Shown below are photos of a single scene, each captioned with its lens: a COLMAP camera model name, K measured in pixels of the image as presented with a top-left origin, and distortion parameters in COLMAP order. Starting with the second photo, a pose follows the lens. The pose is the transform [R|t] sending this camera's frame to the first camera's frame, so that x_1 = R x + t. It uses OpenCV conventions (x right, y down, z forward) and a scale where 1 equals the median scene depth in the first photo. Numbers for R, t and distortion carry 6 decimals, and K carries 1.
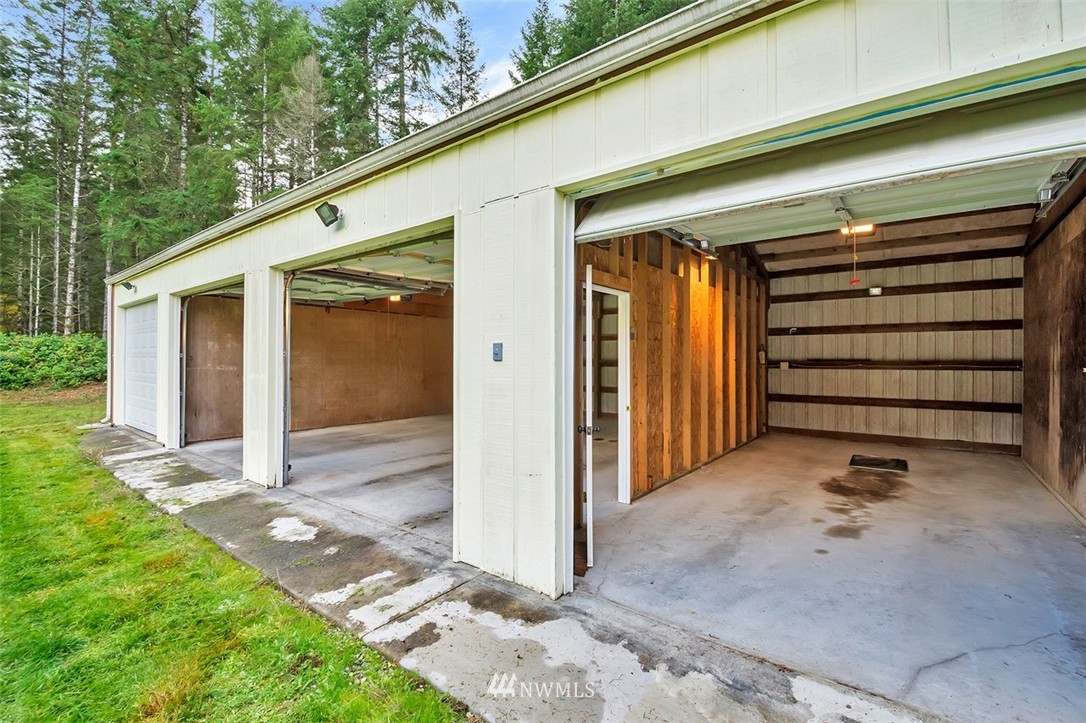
lens RADIAL K [[484.6, 0, 543.4], [0, 484.6, 349.2], [0, 0, 1]] dist [0.001931, -0.015470]
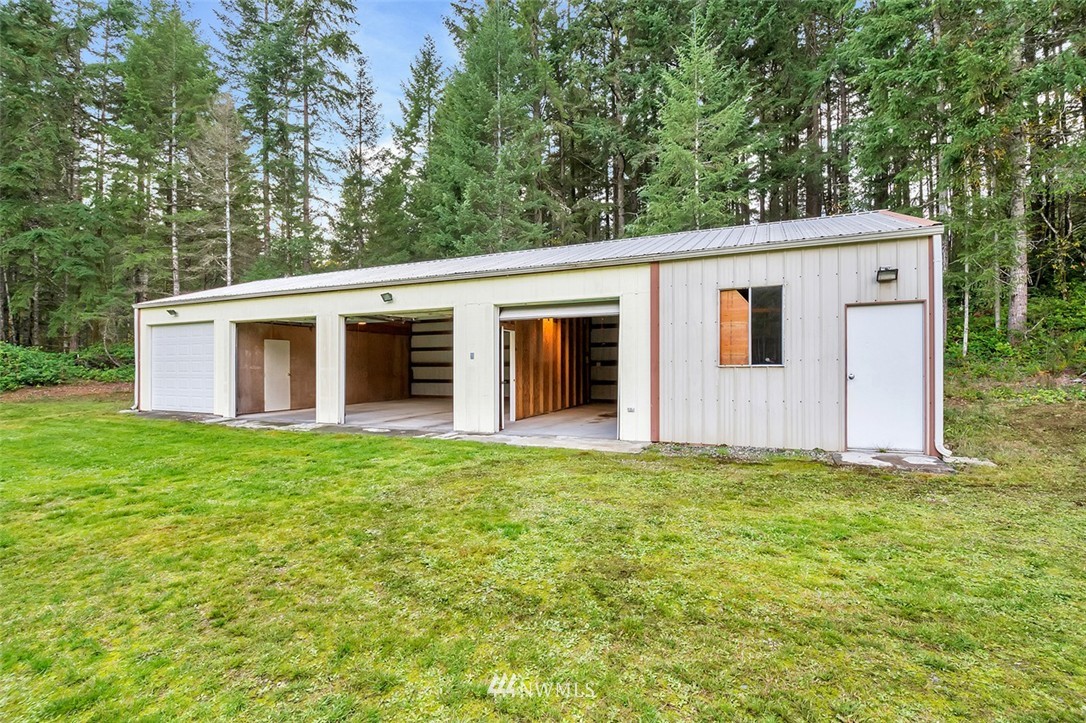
lens RADIAL K [[484.6, 0, 543.4], [0, 484.6, 349.2], [0, 0, 1]] dist [0.001931, -0.015470]
pose [[0.969159, 0.001430, 0.246431, -0.150545], [0.001674, 0.999922, -0.012384, 0.001057], [-0.246430, 0.012414, 0.969081, -0.735396]]
